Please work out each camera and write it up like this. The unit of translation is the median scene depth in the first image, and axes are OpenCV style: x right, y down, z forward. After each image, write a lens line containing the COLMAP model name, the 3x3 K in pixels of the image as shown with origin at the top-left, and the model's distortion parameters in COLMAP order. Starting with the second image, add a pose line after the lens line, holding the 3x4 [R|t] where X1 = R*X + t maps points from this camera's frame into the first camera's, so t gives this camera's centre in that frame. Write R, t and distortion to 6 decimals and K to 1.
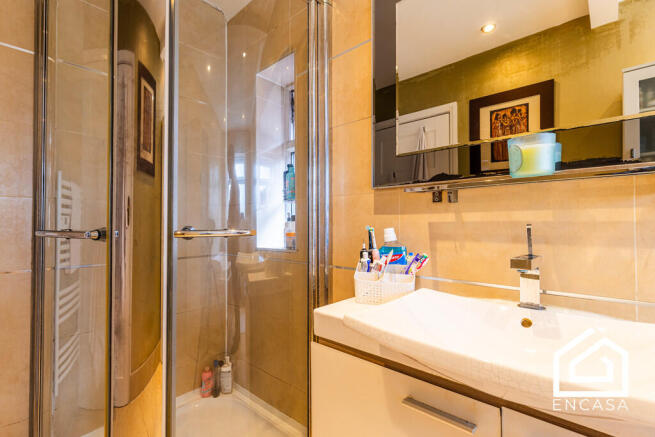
lens RADIAL K [[294.2, 0, 327.5], [0, 294.2, 218.5], [0, 0, 1]] dist [0.001111, -0.000154]
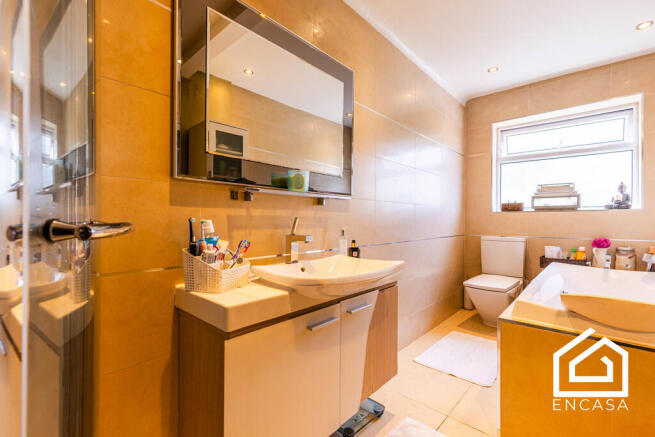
lens RADIAL K [[294.2, 0, 327.5], [0, 294.2, 218.5], [0, 0, 1]] dist [0.001111, -0.000154]
pose [[0.007374, 0.009273, 0.999930, -0.903091], [-0.023365, 0.999686, -0.009098, 0.029144], [-0.999700, -0.023296, 0.007589, 0.623835]]
